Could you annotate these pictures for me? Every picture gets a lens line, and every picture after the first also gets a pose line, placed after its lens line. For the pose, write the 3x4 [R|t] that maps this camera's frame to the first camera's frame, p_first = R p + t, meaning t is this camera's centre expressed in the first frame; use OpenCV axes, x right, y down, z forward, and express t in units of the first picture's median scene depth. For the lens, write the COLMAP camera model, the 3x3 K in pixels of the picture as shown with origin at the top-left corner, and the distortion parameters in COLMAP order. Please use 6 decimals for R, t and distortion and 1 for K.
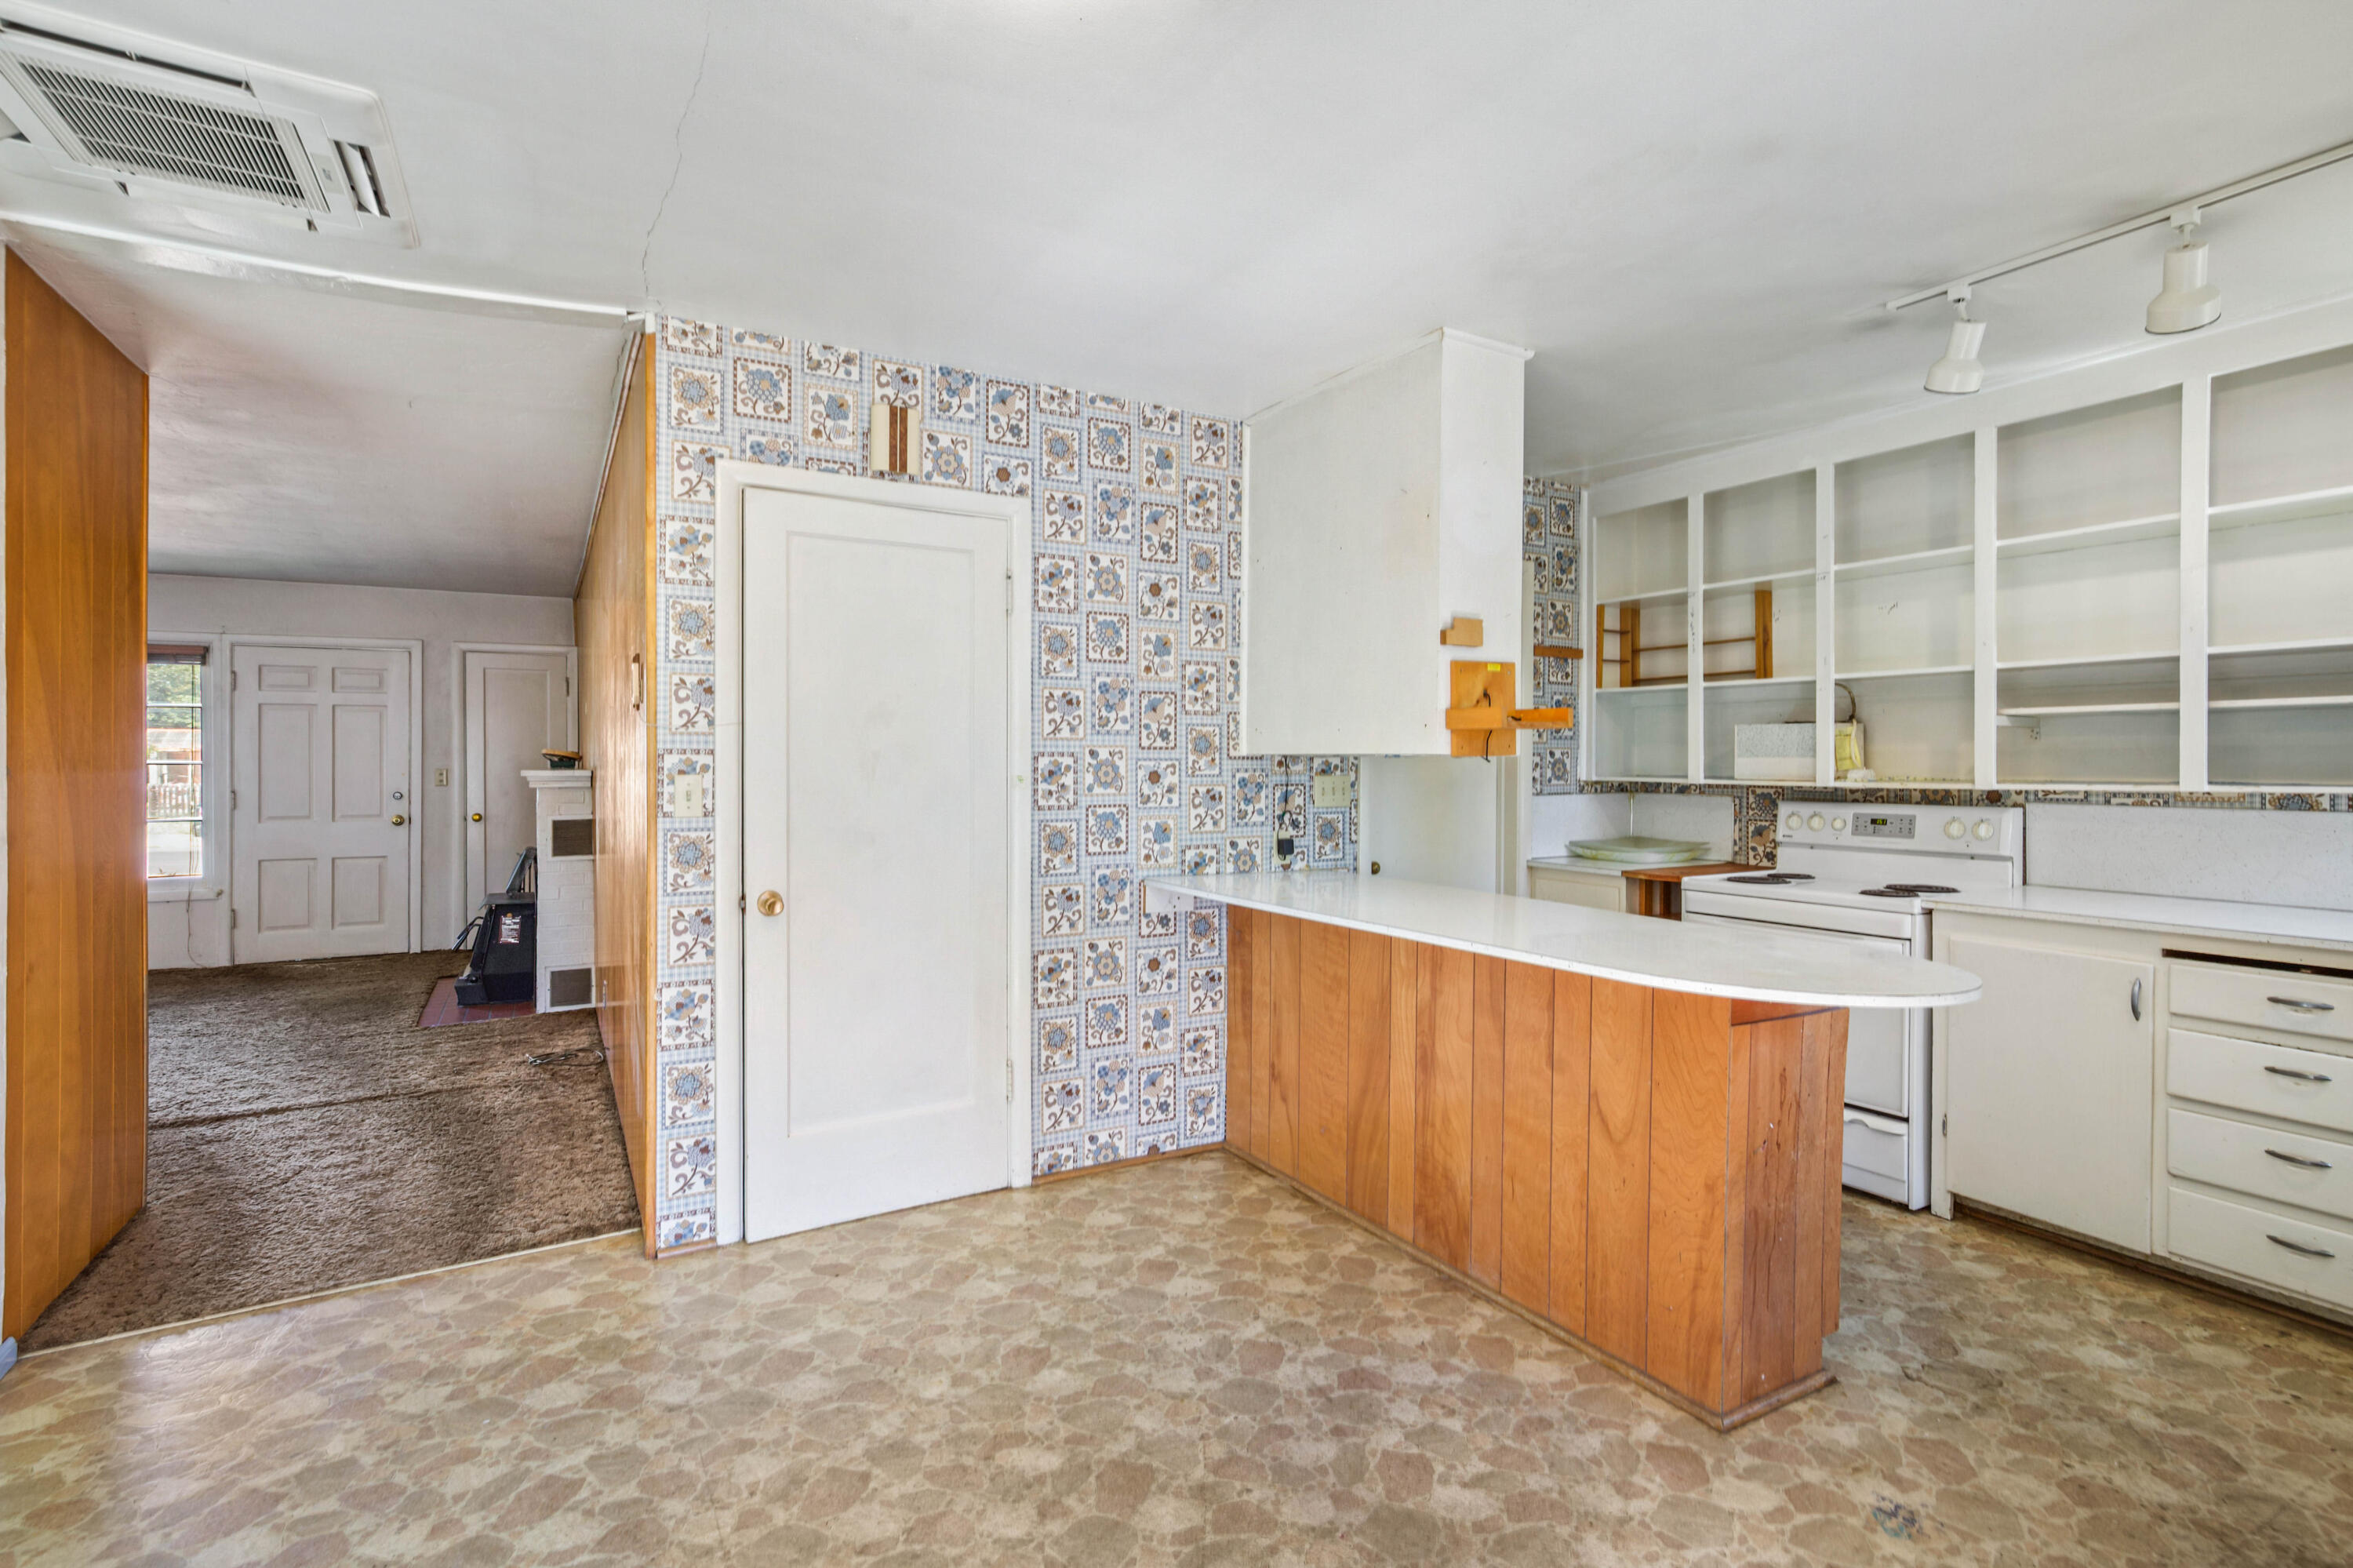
lens RADIAL K [[1105.9, 0, 1158.6], [0, 1105.9, 762.8], [0, 0, 1]] dist [-0.021933, 0.012611]
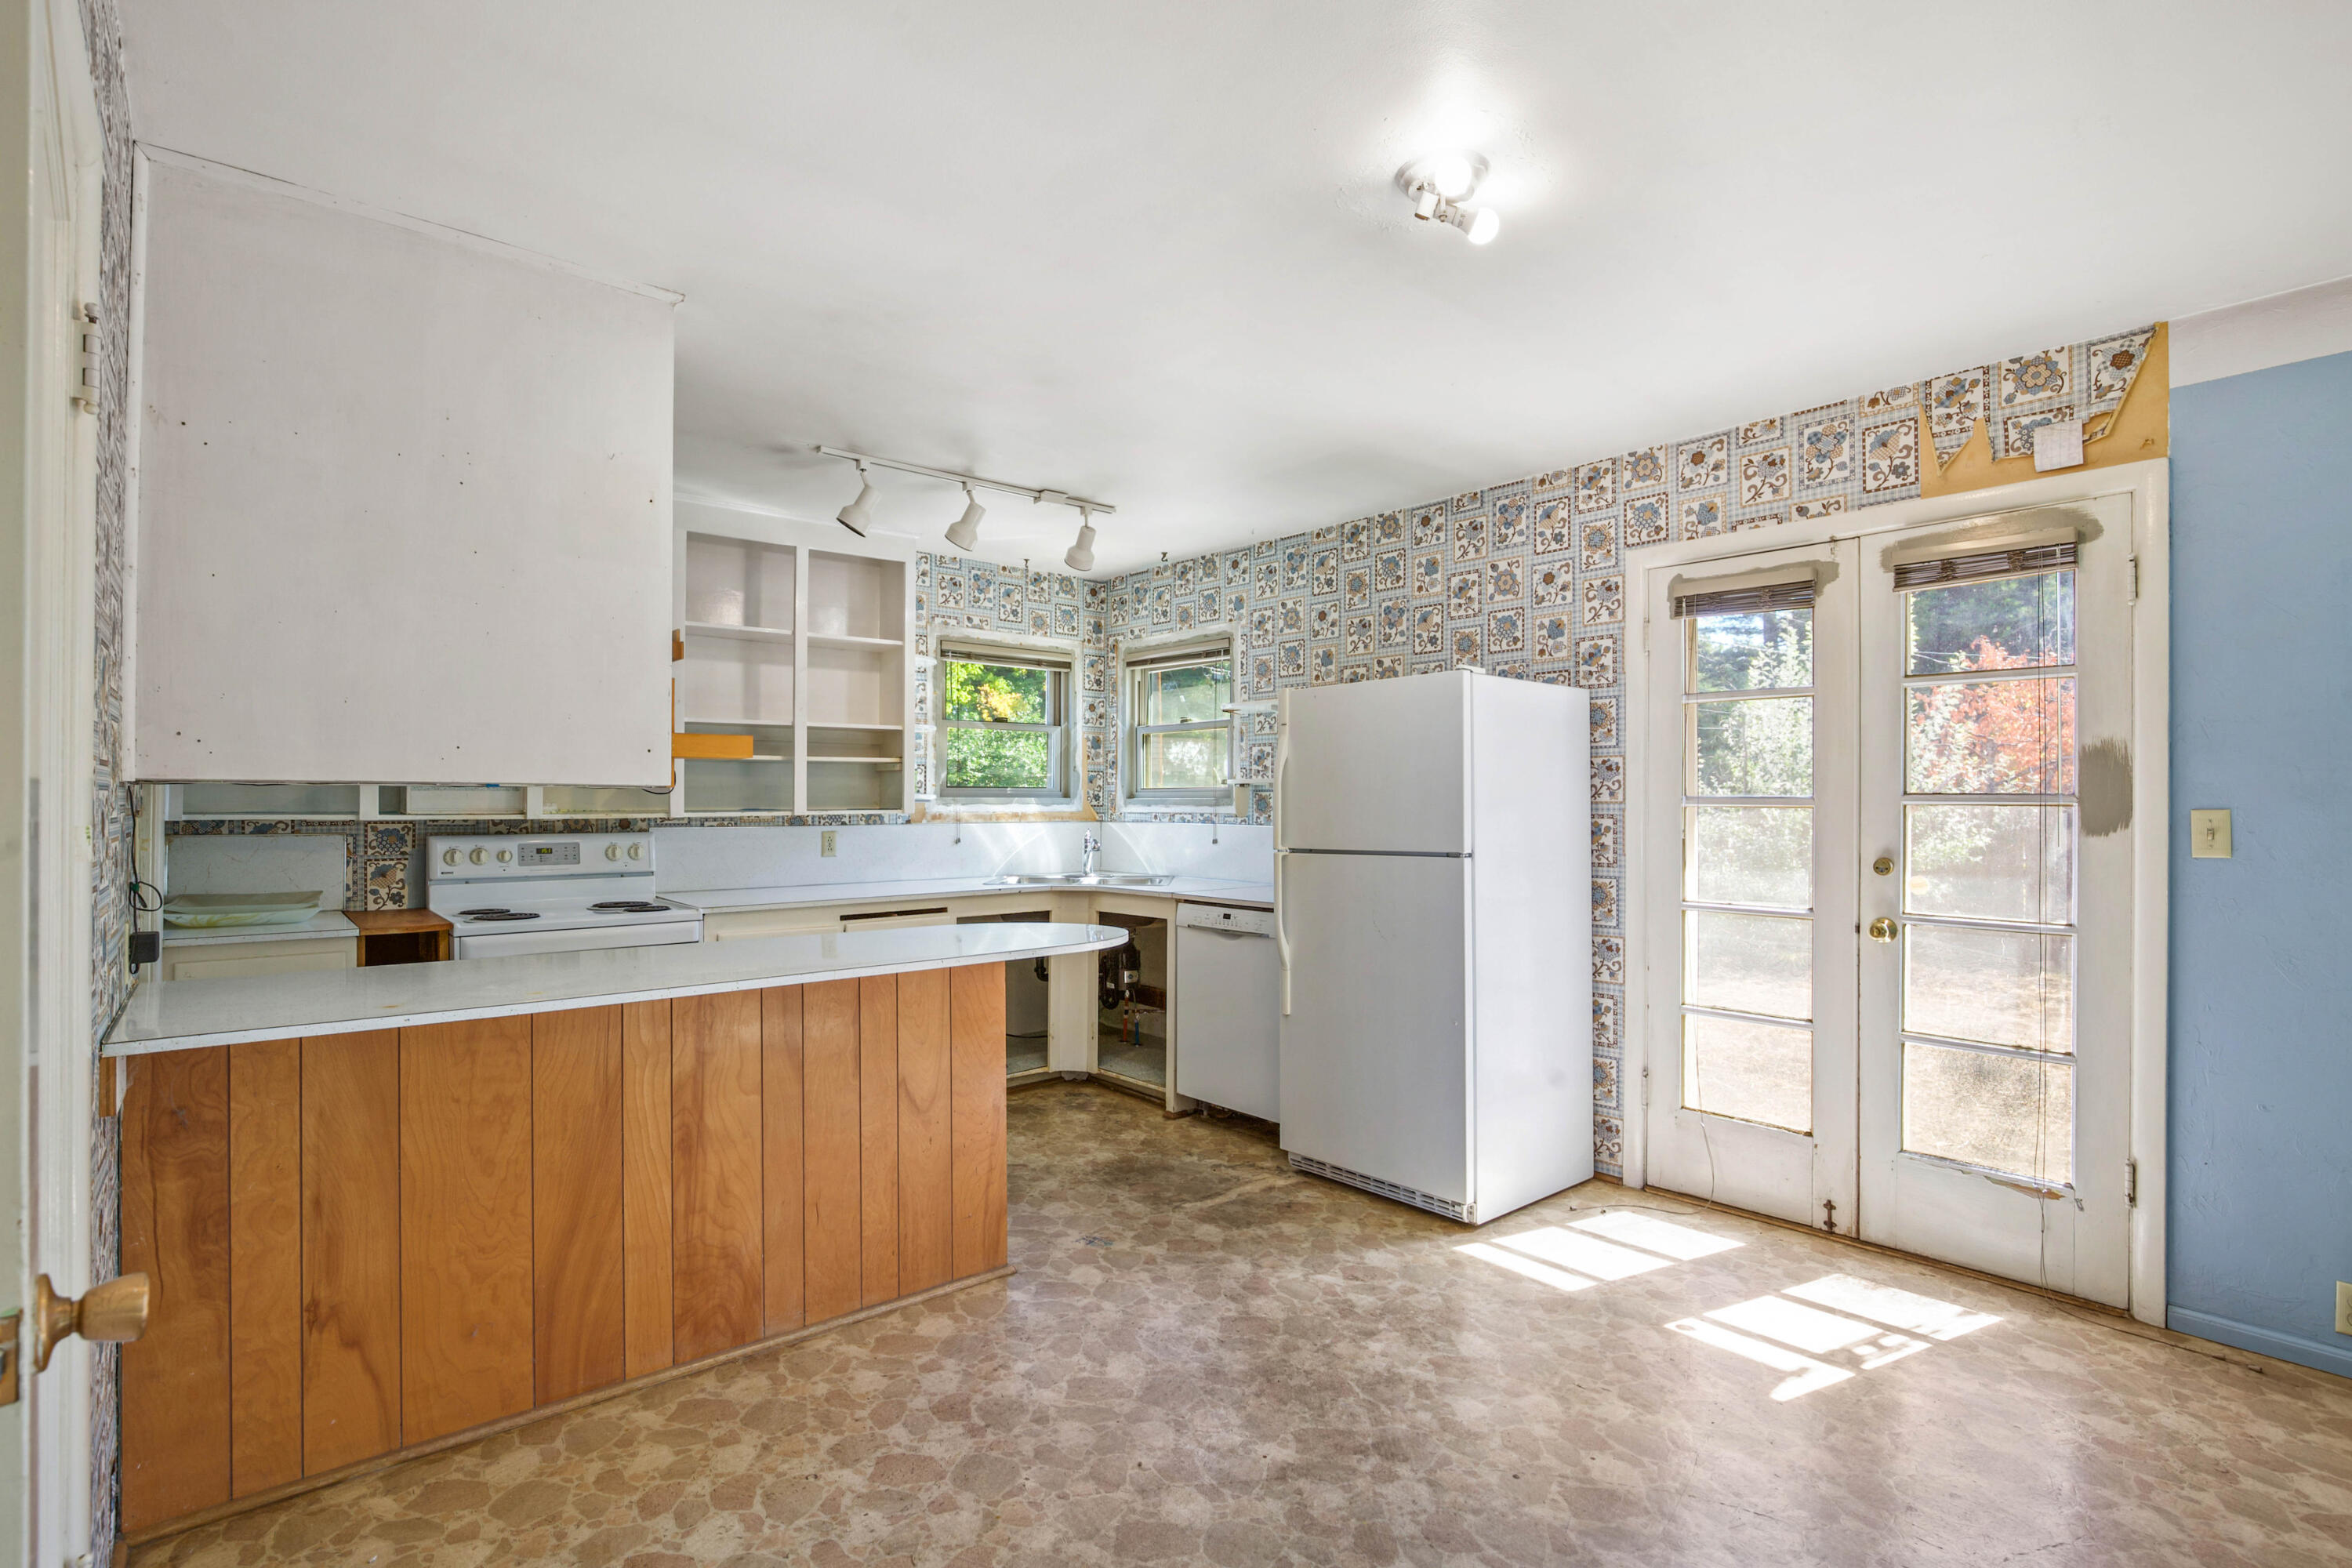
lens RADIAL K [[1108.8, 0, 1163.5], [0, 1108.8, 800.0], [0, 0, 1]] dist [-0.019328, 0.000187]
pose [[-0.194776, 0.001762, 0.980846, -0.583767], [-0.000249, 0.999998, -0.001846, 0.006607], [-0.980848, -0.000604, -0.194775, 0.702752]]
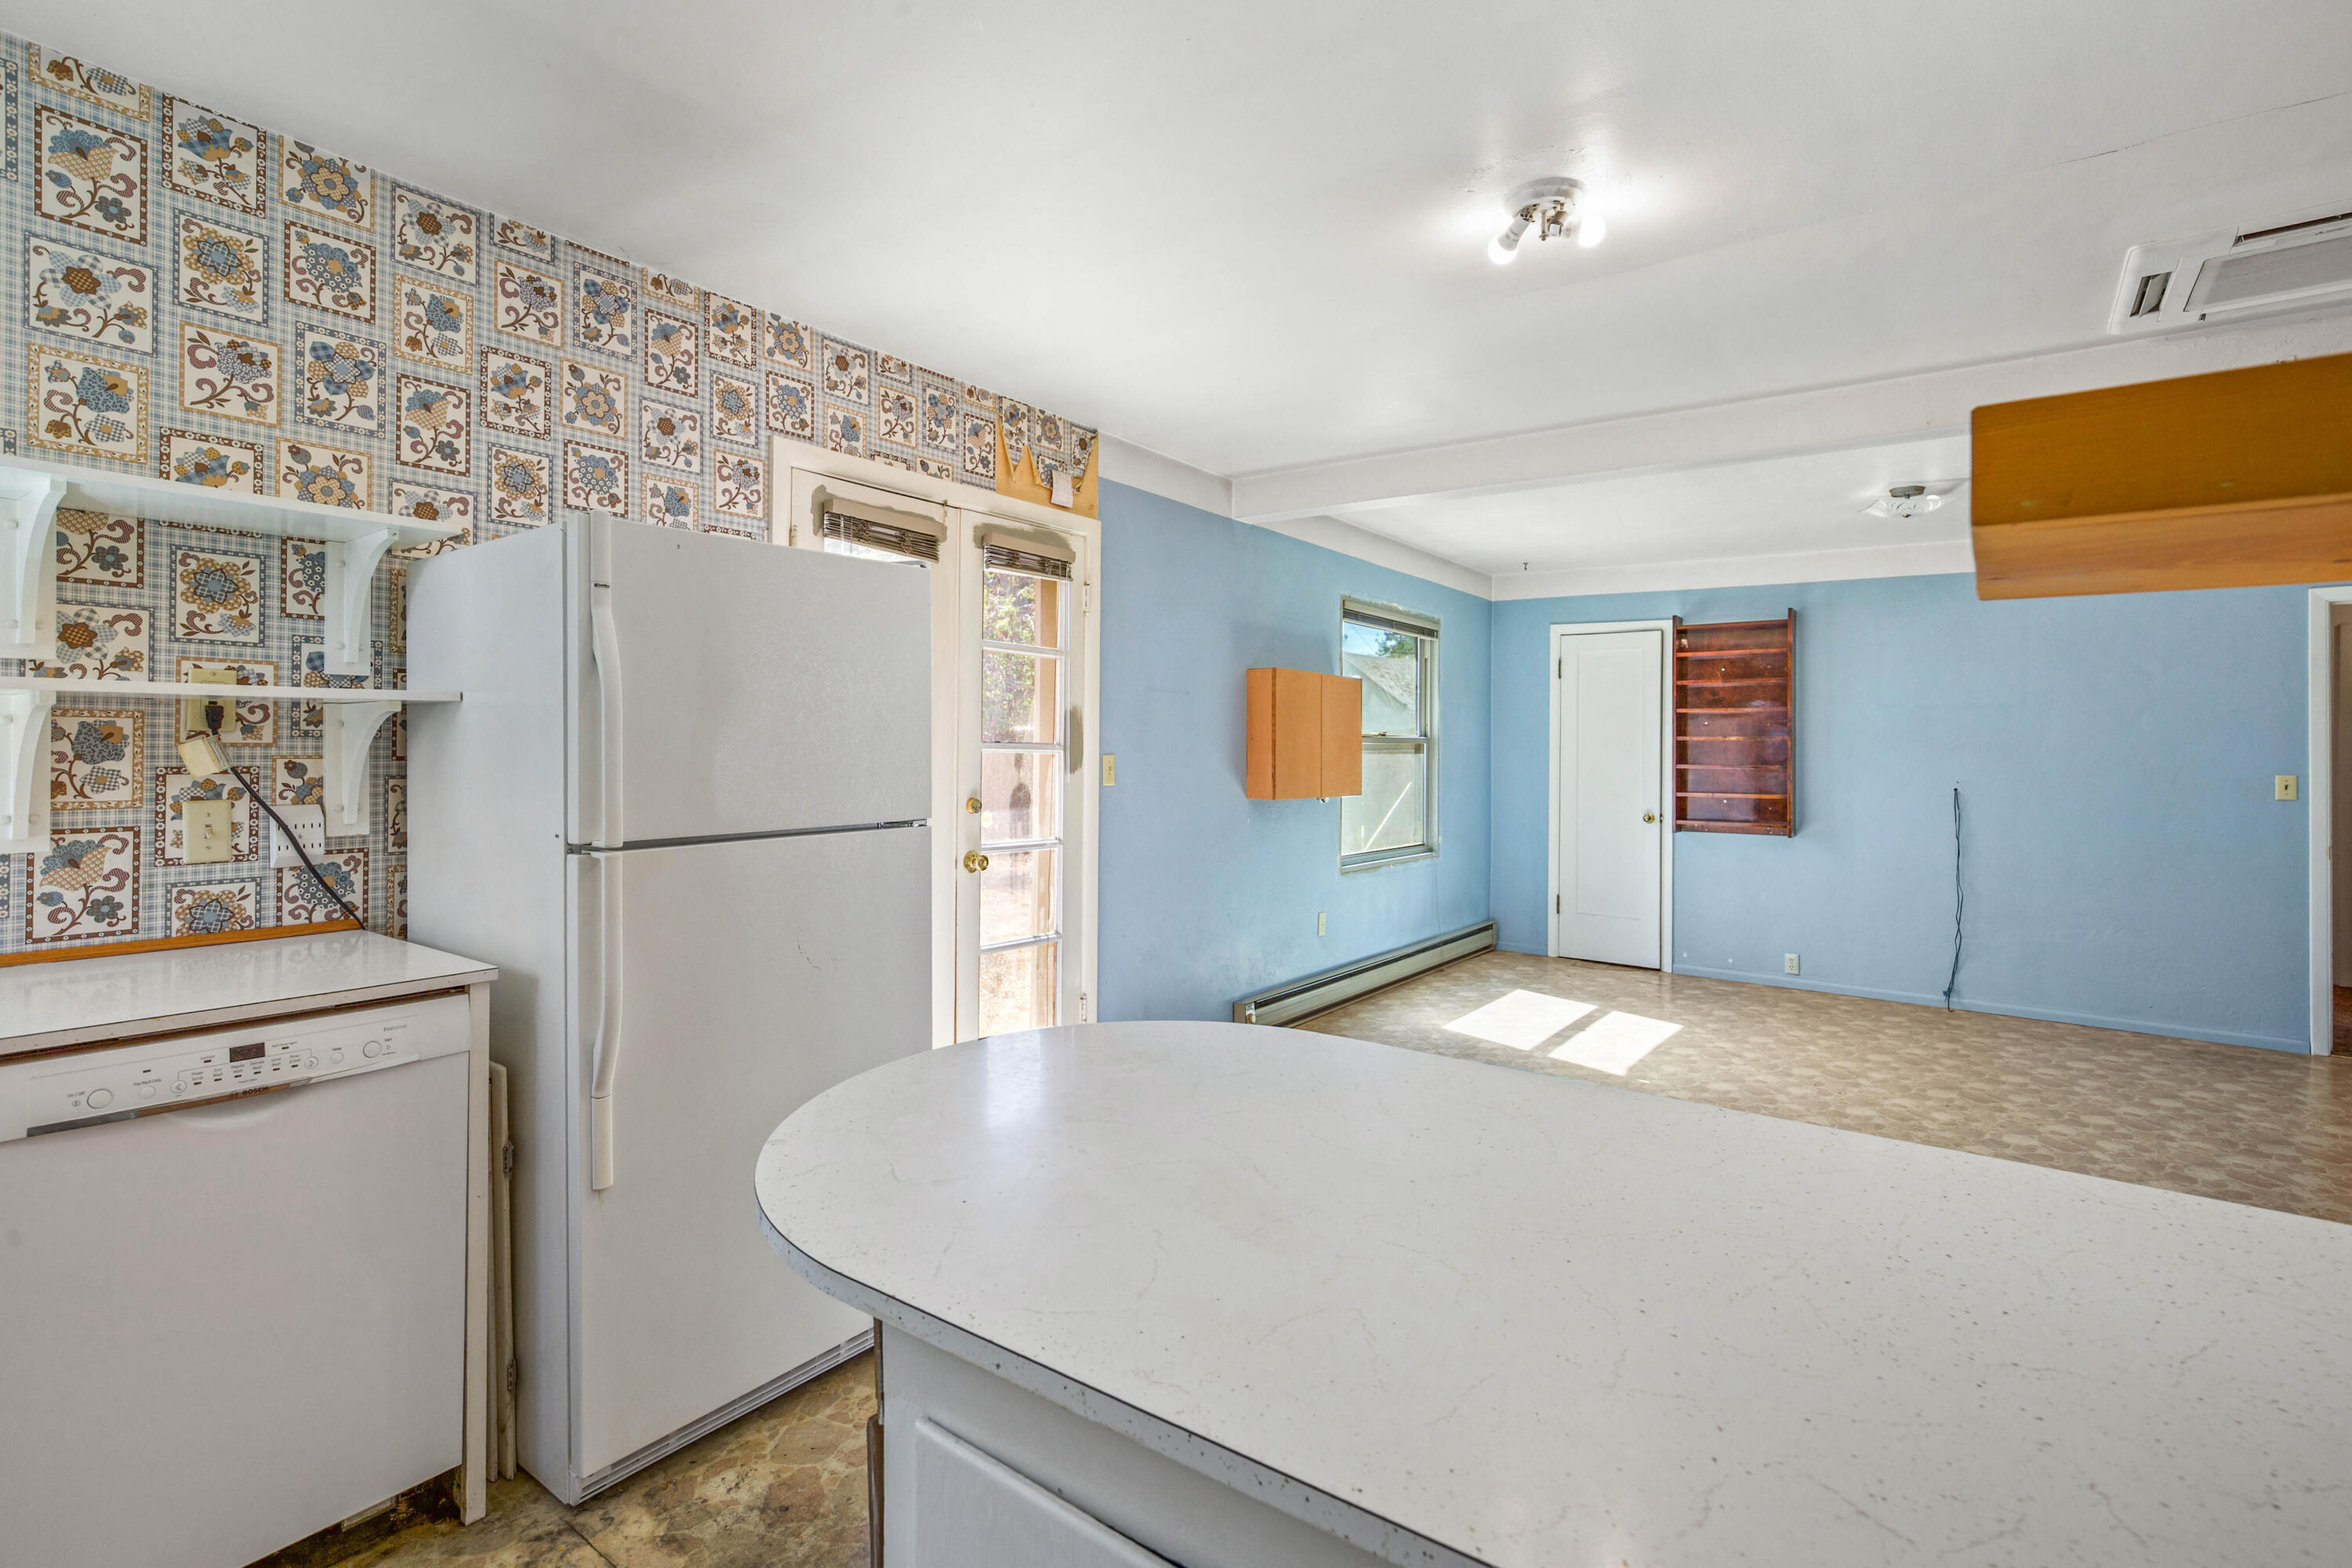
lens RADIAL K [[1105.7, 0, 1144.9], [0, 1105.7, 742.7], [0, 0, 1]] dist [-0.005380, -0.000205]
pose [[-0.918156, -0.009982, -0.396094, 0.489464], [-0.008551, 0.999949, -0.005378, 0.005070], [0.396128, -0.001551, -0.918194, 0.967625]]
